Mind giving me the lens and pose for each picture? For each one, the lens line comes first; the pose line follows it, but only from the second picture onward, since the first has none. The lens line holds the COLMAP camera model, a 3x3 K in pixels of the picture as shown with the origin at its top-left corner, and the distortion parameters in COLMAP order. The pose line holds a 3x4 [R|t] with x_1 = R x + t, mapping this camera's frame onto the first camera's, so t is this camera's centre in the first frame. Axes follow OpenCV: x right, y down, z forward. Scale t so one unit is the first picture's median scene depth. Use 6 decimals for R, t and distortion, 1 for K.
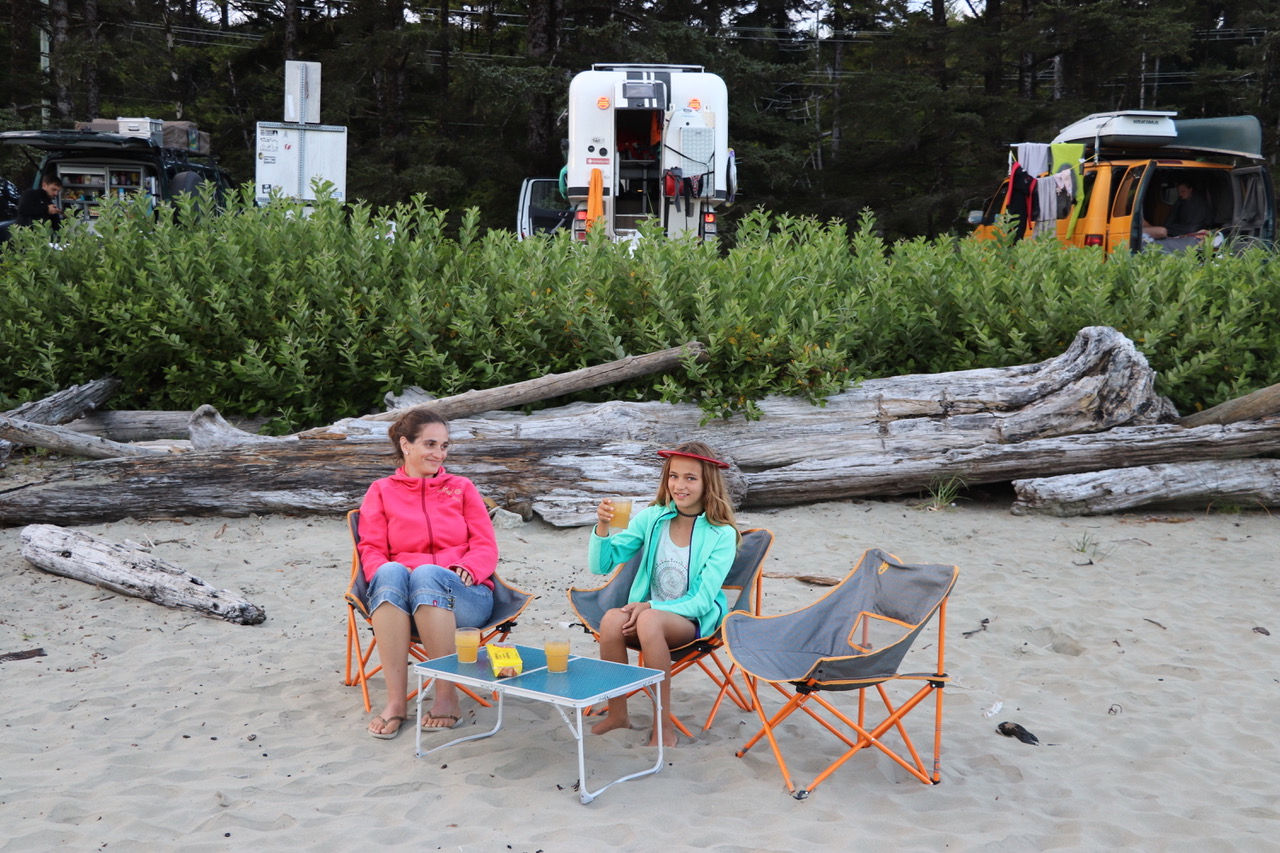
lens RADIAL K [[1722.4, 0, 639.7], [0, 1722.4, 426.9], [0, 0, 1]] dist [-0.001765, 0.000000]
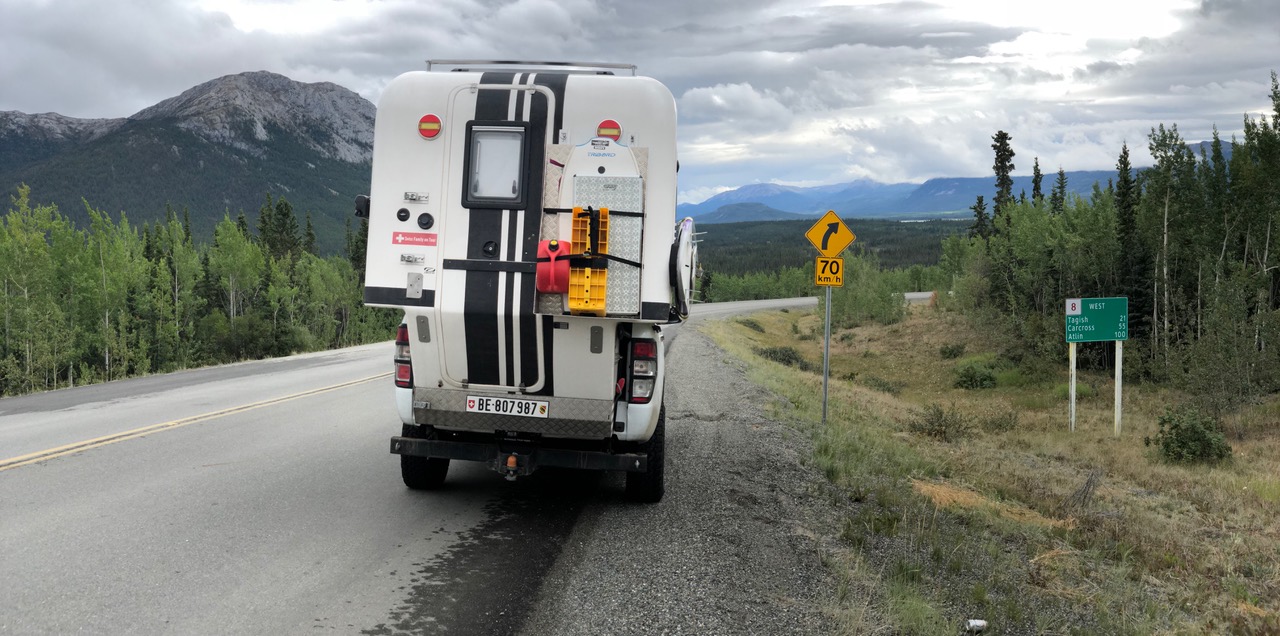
lens RADIAL K [[1826.1, 0, 639.9], [0, 1826.1, 317.5], [0, 0, 1]] dist [0.001511, 0.000000]
pose [[0.999133, 0.028704, 0.030166, 0.025587], [-0.024589, 0.991353, -0.128899, -0.065128], [-0.033606, 0.128045, 0.991199, 0.475902]]
